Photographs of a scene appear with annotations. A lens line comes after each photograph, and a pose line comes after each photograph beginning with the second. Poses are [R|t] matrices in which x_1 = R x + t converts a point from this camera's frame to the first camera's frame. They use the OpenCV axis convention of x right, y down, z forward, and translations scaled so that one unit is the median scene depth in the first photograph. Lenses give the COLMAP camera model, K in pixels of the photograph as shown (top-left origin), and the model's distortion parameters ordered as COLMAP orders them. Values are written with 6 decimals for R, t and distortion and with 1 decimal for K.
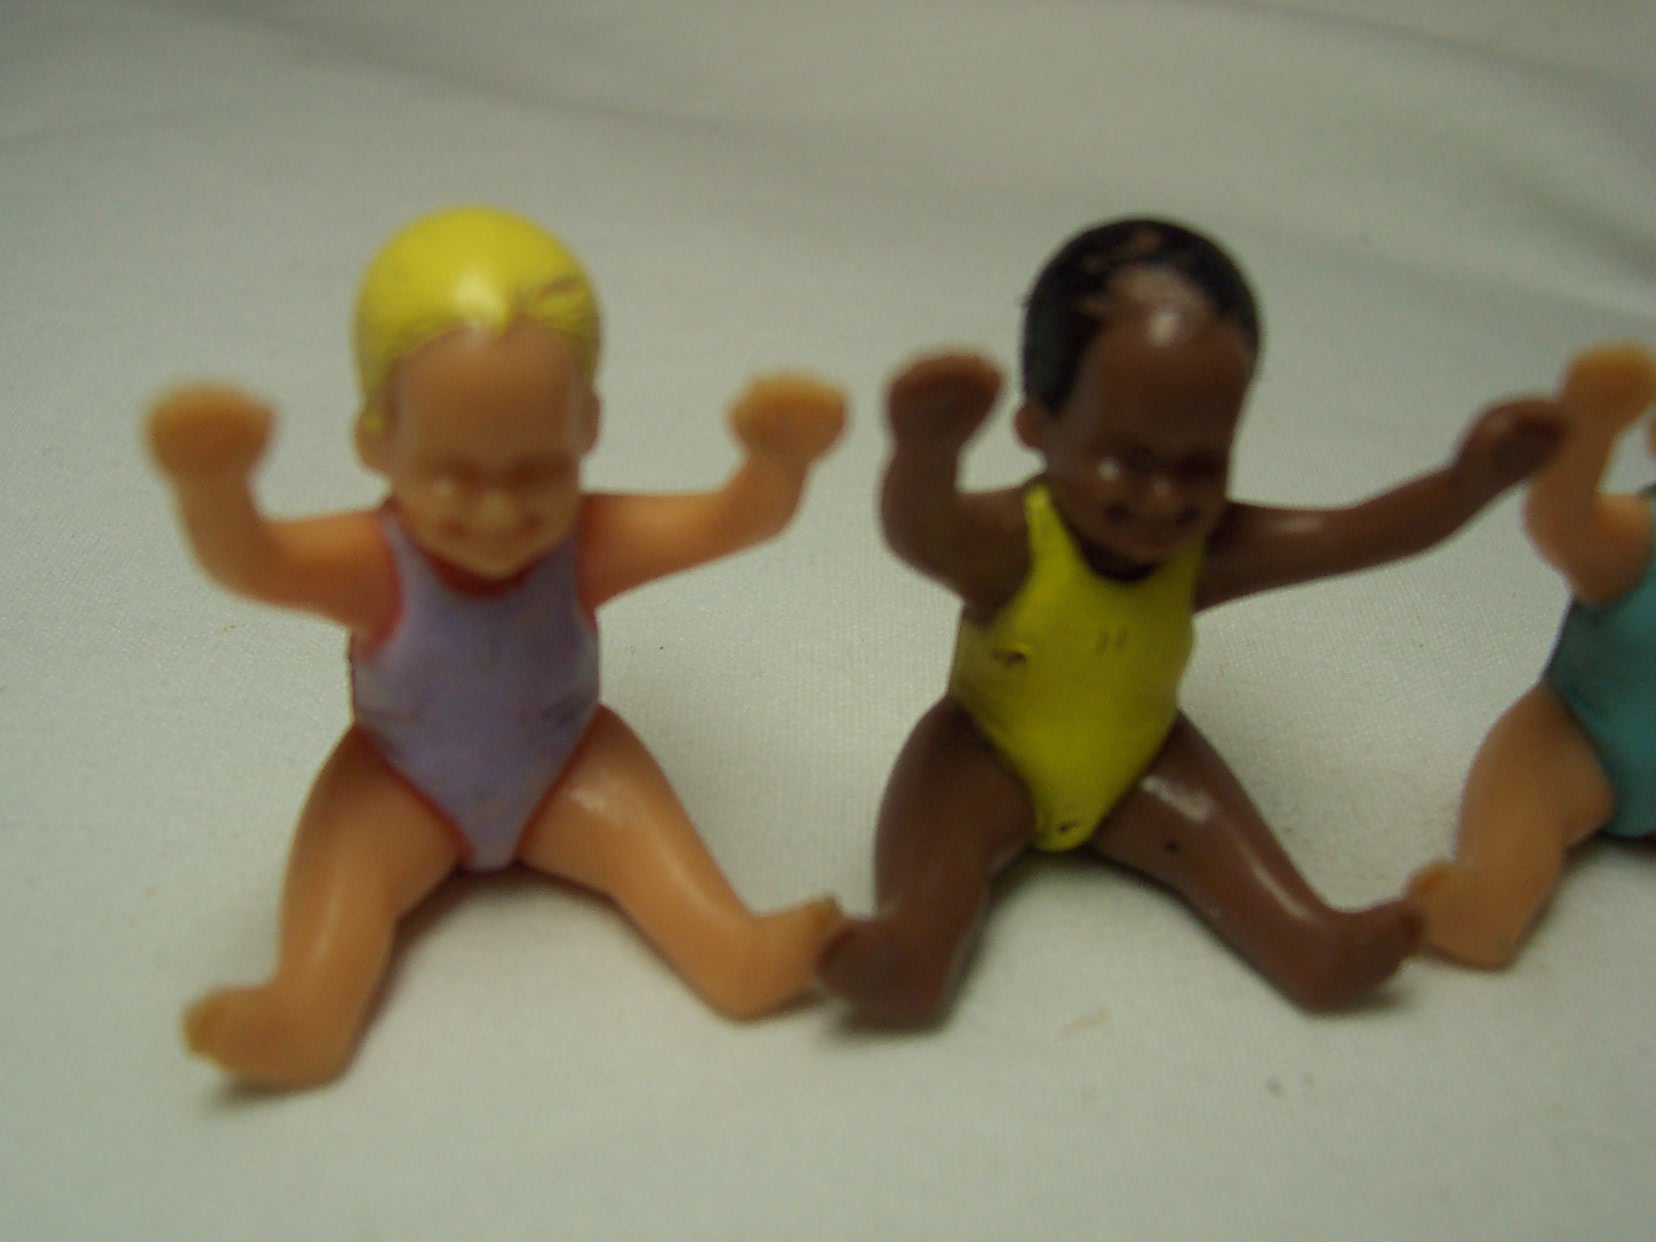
lens RADIAL K [[1749.1, 0, 828.0], [0, 1749.1, 621.0], [0, 0, 1]] dist [-0.128265, -0.009708]
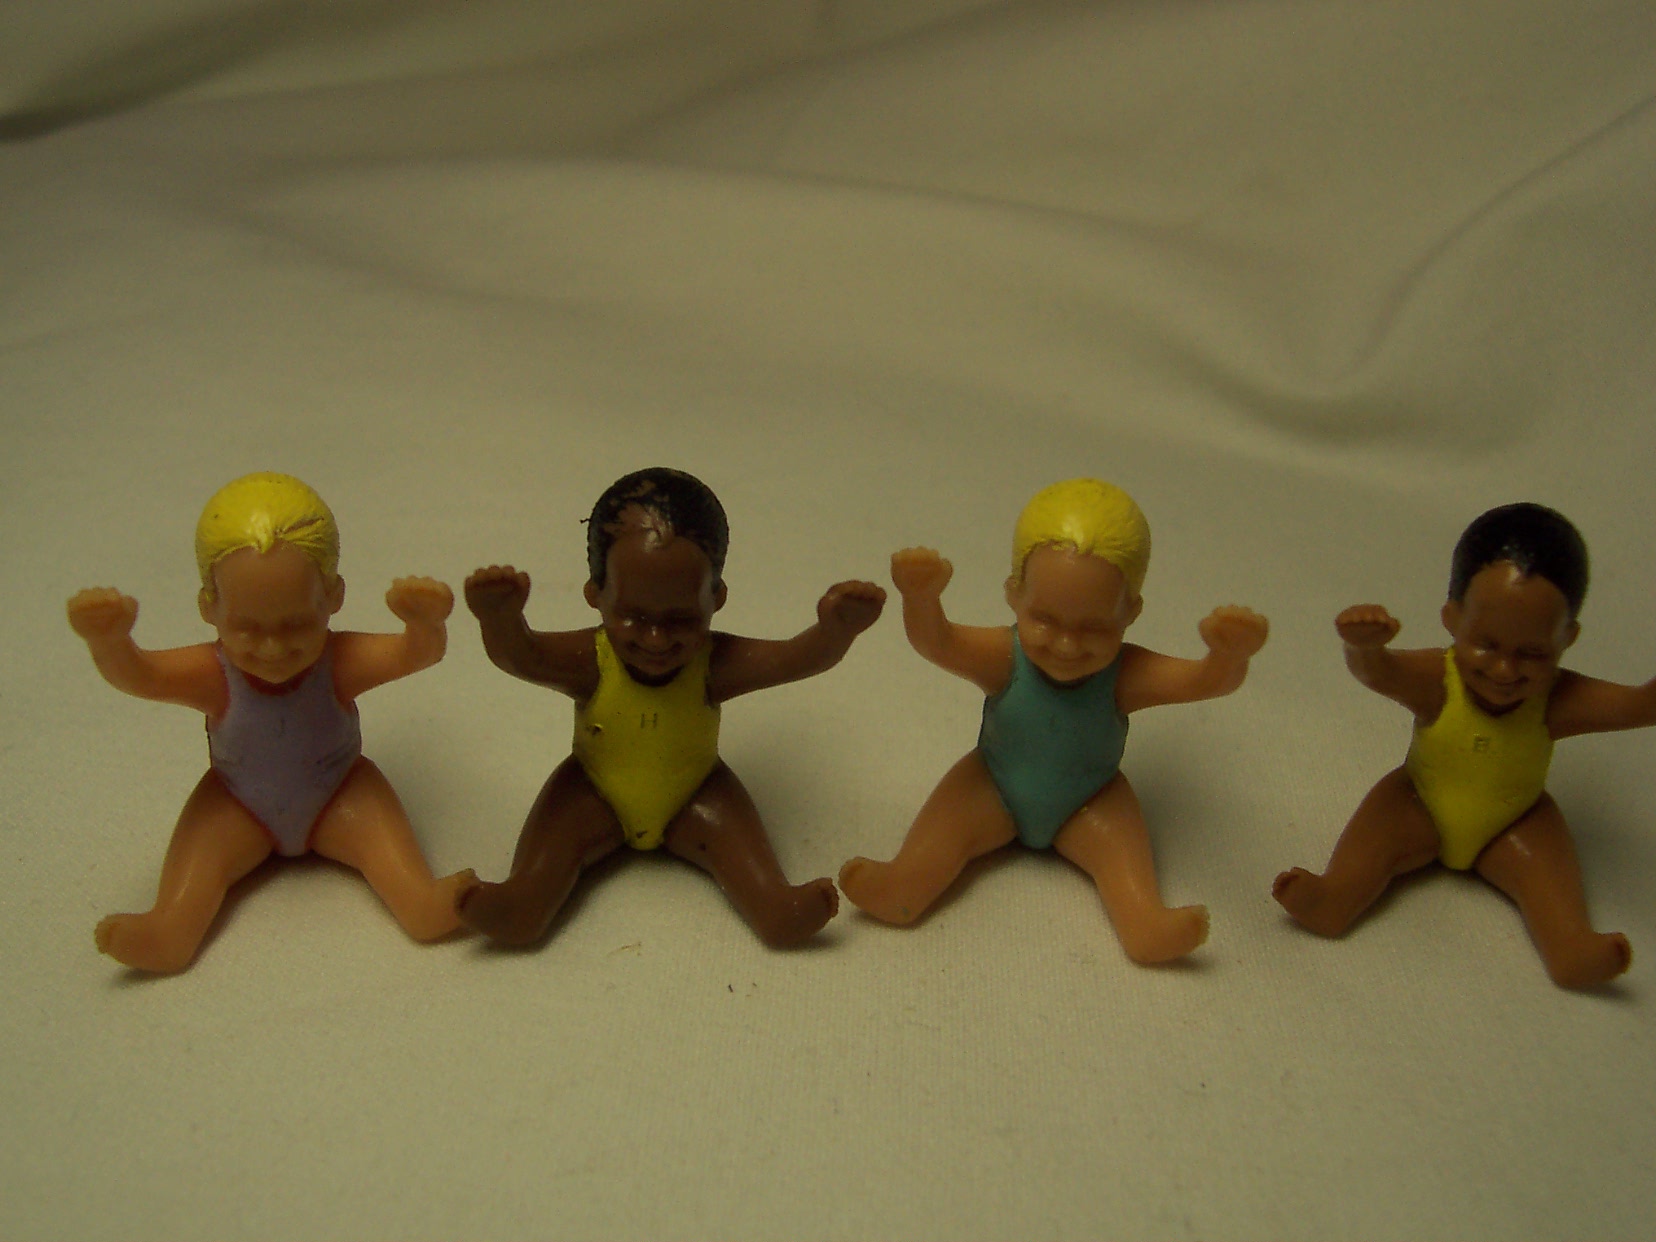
lens RADIAL K [[1749.1, 0, 828.0], [0, 1749.1, 621.0], [0, 0, 1]] dist [-0.128265, -0.009708]
pose [[0.999443, 0.000652, -0.033367, 0.389990], [-0.001613, 0.999585, -0.028764, -0.036271], [0.033334, 0.028802, 0.999029, -0.665654]]
